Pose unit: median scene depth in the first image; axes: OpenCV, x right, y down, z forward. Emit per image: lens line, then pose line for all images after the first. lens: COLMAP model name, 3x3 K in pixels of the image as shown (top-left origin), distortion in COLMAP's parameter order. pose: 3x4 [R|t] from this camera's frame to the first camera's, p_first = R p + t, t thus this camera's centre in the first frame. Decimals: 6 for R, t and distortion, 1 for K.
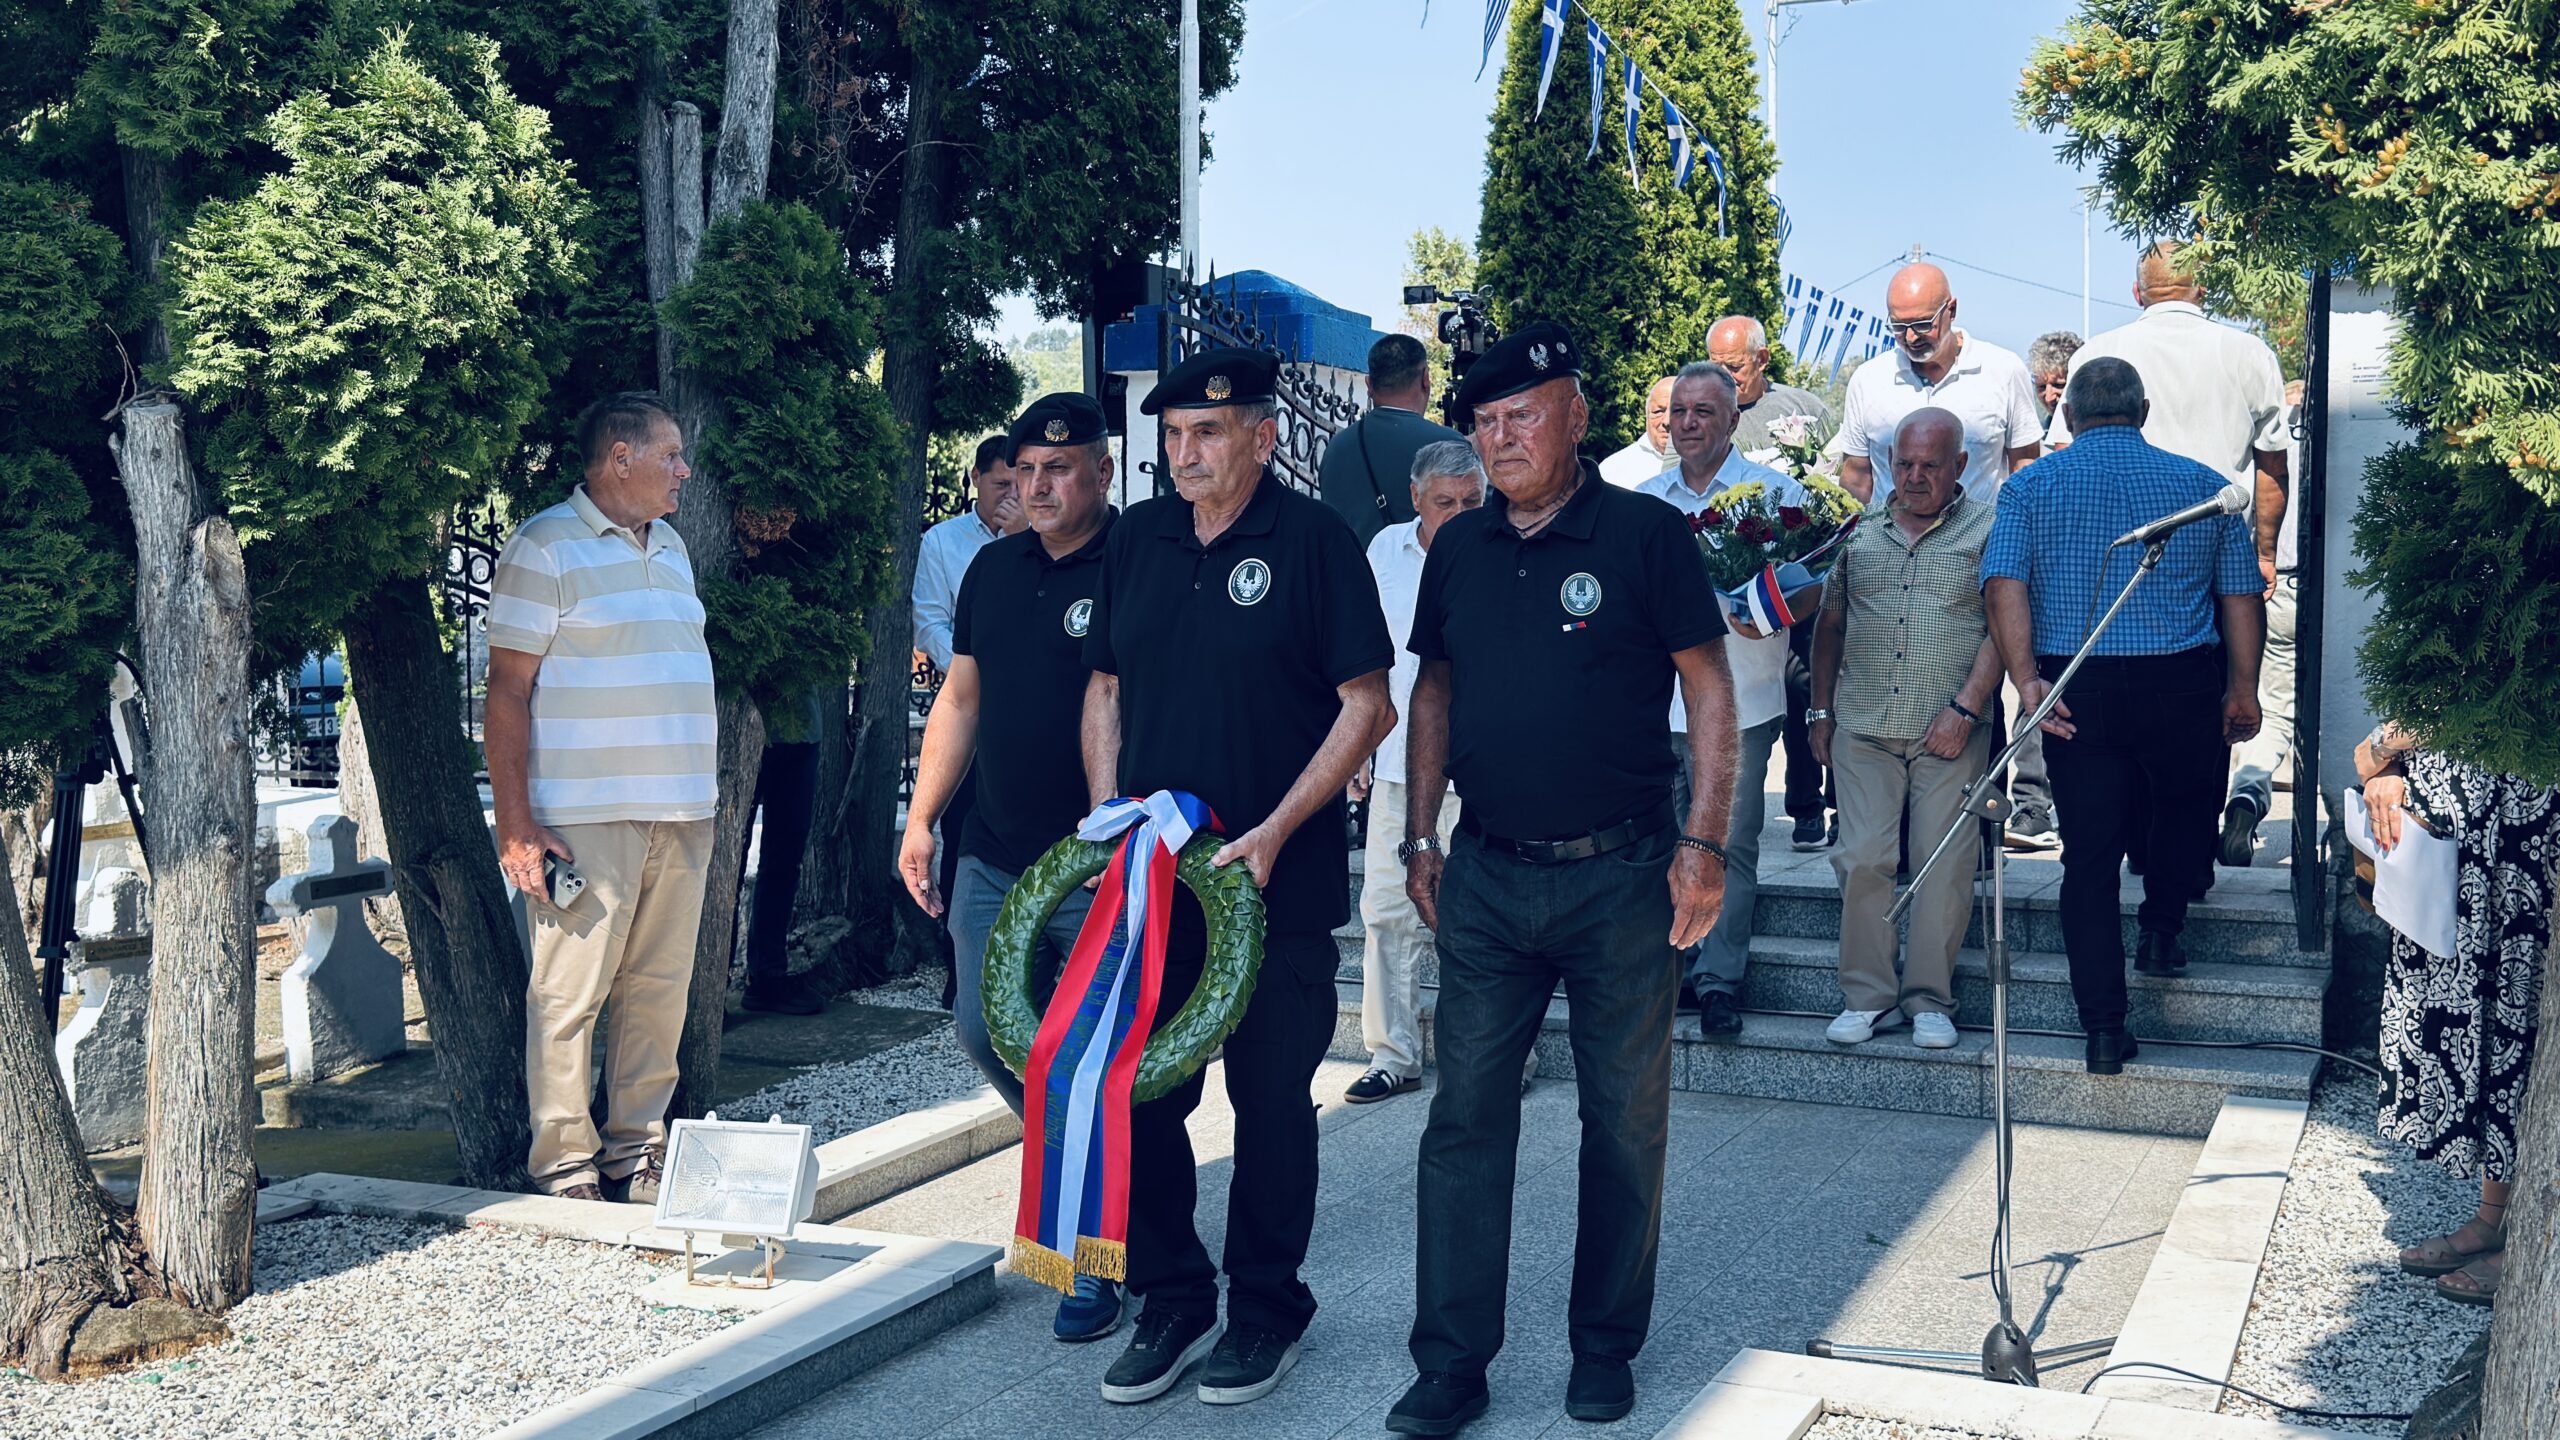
lens RADIAL K [[2568.5, 0, 1251.6], [0, 2568.5, 710.6], [0, 0, 1]] dist [0.216176, -0.506710]
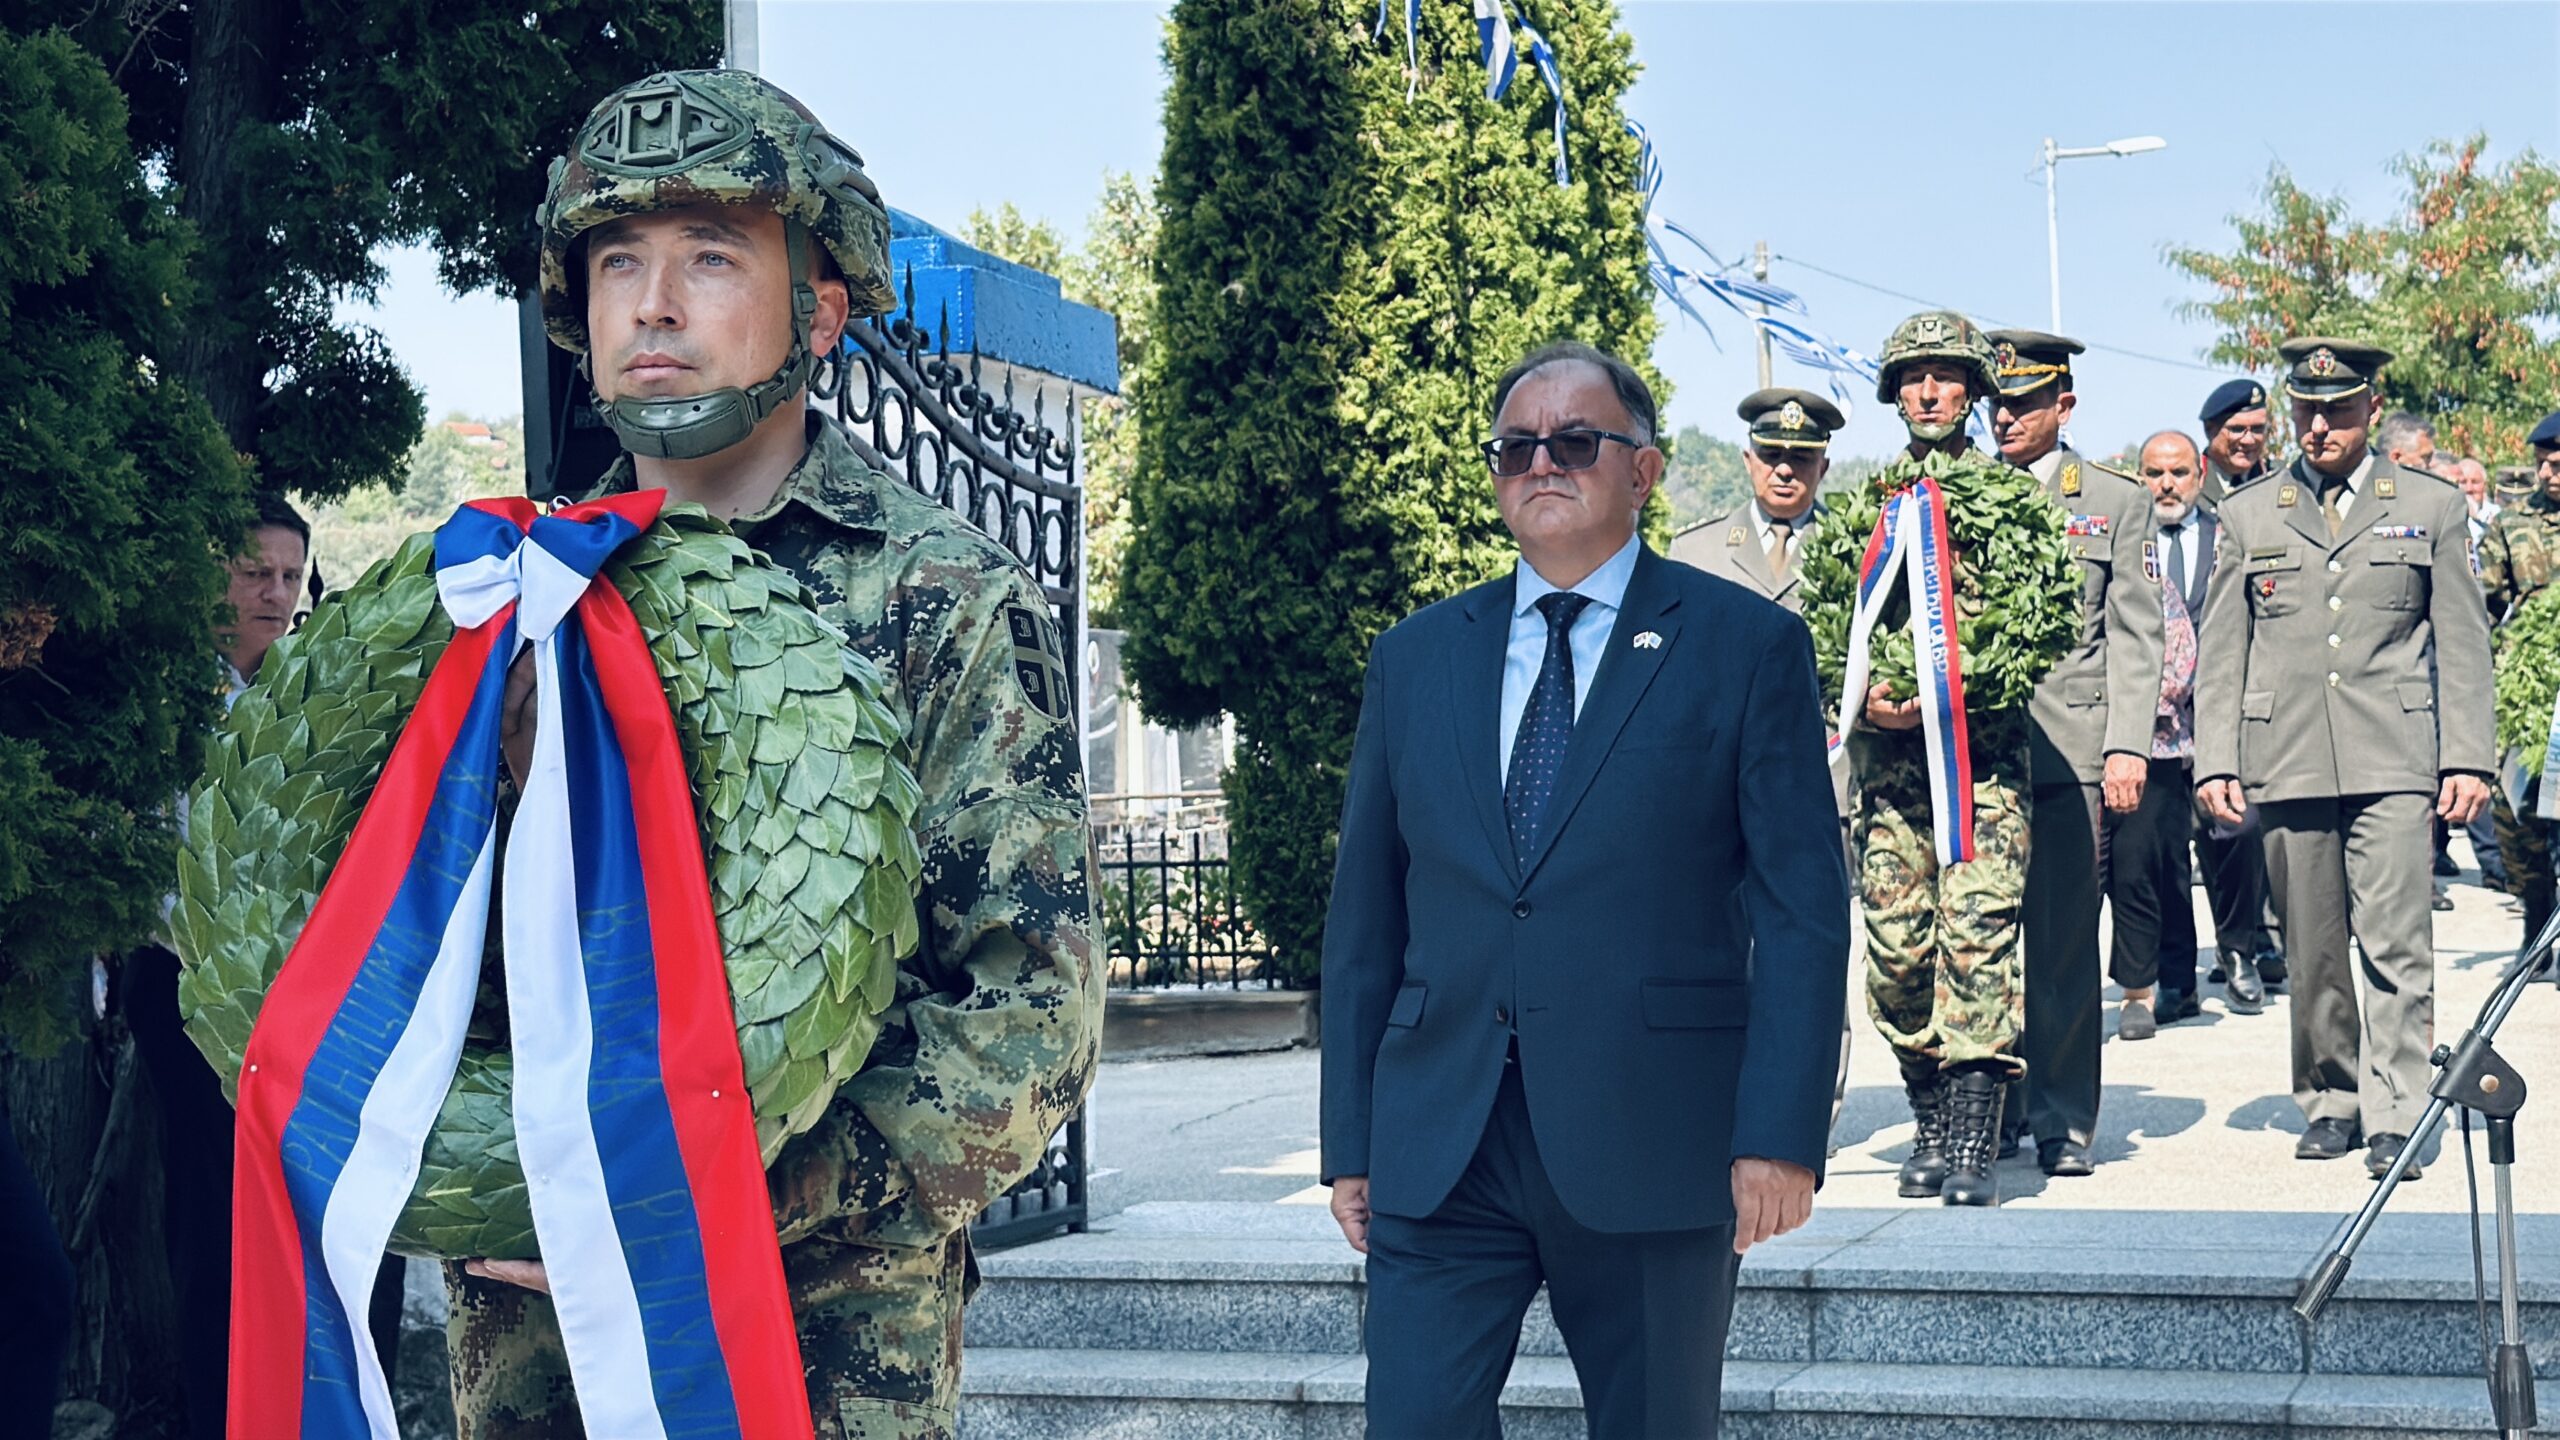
lens RADIAL K [[4280.3, 0, 1235.3], [0, 4280.3, 714.8], [0, 0, 1]] dist [0.161583, -0.030534]
pose [[0.990793, -0.018065, 0.134177, -0.072706], [0.027678, 0.997154, -0.070125, 0.013917], [-0.132529, 0.073193, 0.988473, 0.137077]]
